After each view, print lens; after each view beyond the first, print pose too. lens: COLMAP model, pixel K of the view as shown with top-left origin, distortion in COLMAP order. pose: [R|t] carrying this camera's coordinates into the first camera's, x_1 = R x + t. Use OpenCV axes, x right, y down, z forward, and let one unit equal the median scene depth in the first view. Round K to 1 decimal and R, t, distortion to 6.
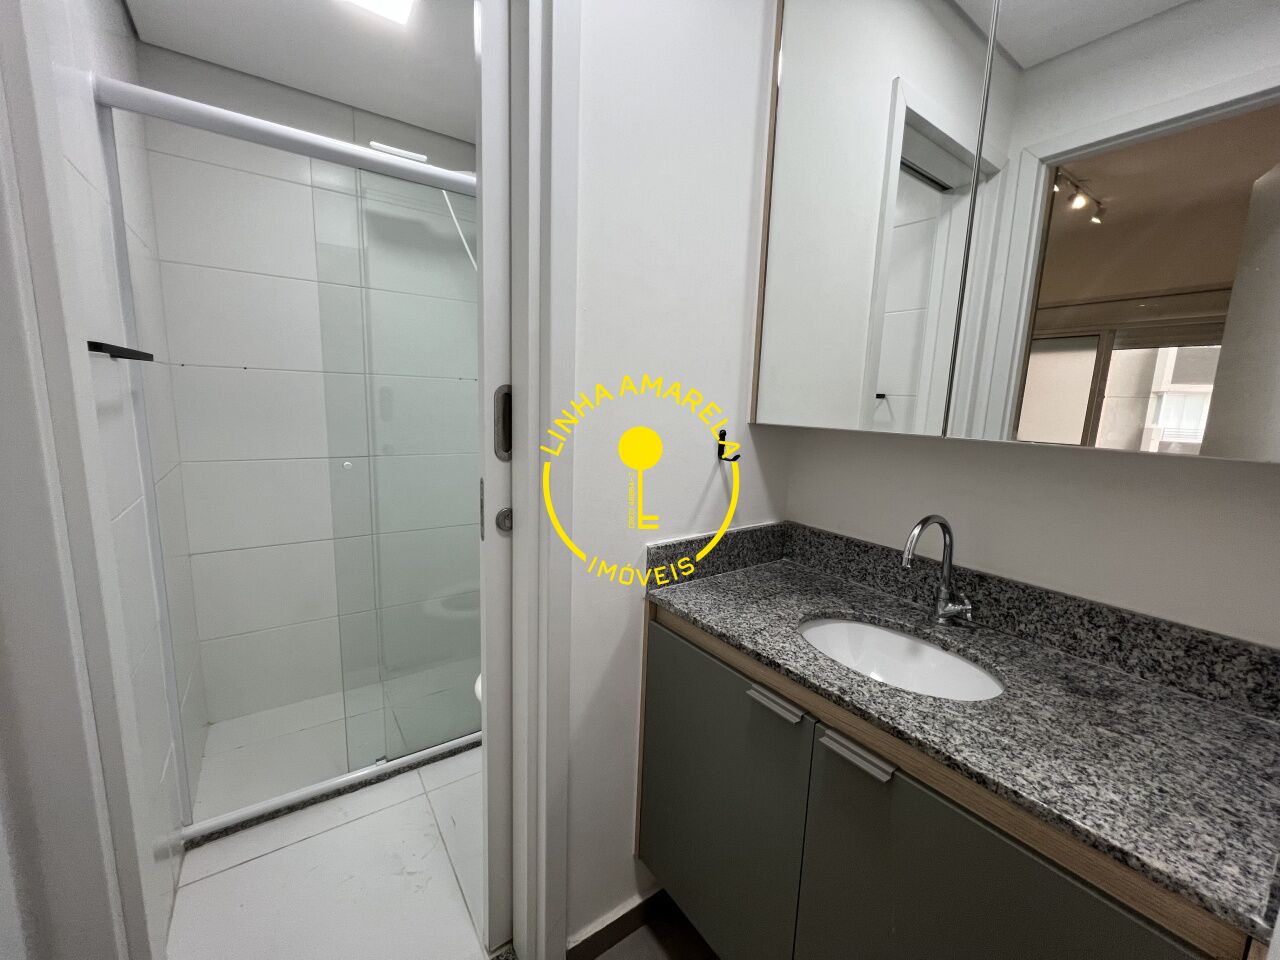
lens RADIAL K [[515.8, 0, 640.0], [0, 515.8, 480.0], [0, 0, 1]] dist [-0.000101, -0.000048]
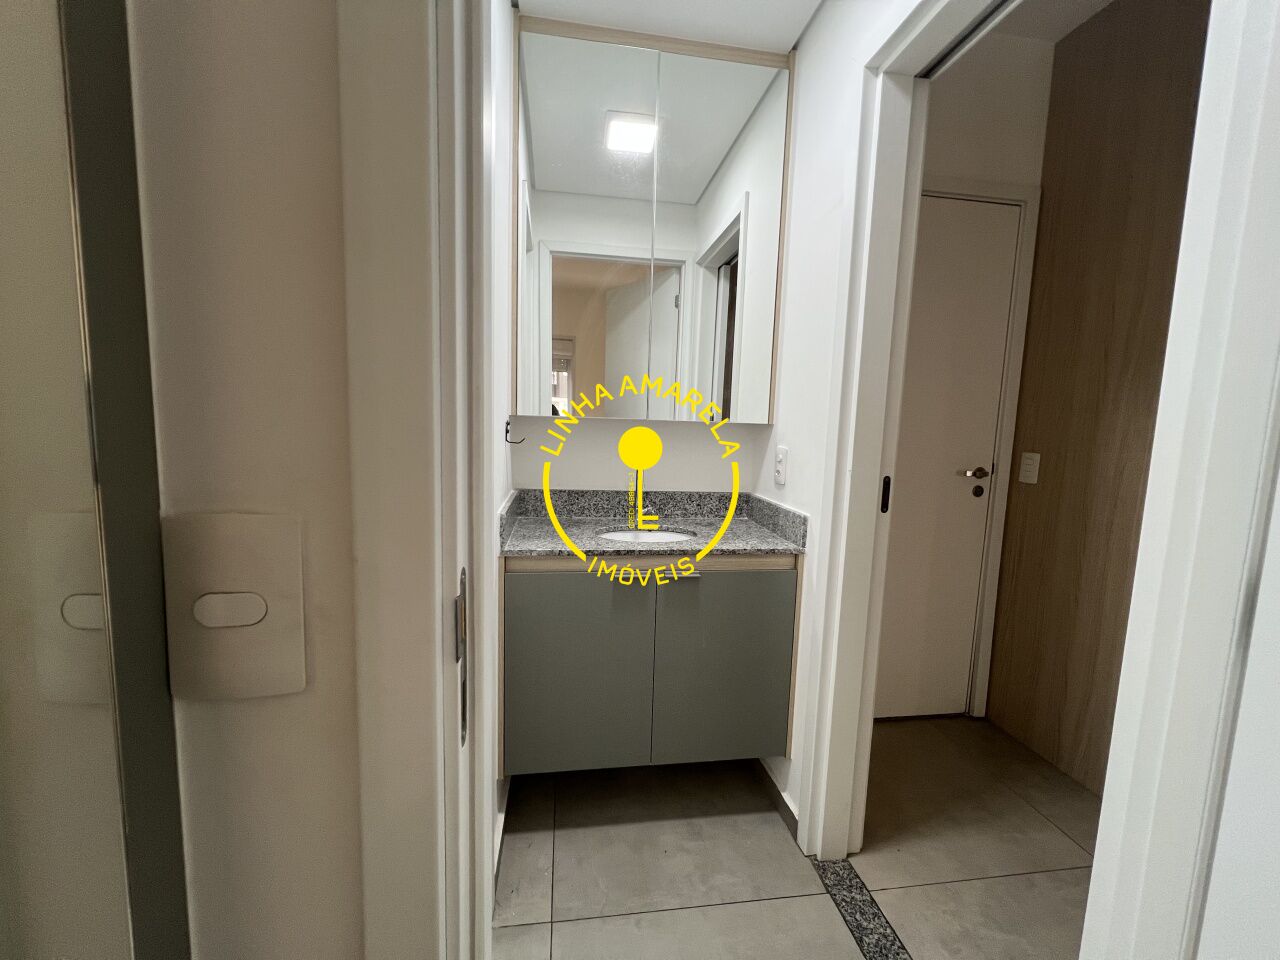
lens RADIAL K [[509.1, 0, 636.0], [0, 509.1, 479.0], [0, 0, 1]] dist [-0.000139, -0.000275]
pose [[0.448318, -0.115410, 0.886392, -1.167798], [0.118087, 0.990586, 0.069250, -0.002467], [-0.886040, 0.073626, 0.457726, 0.172376]]
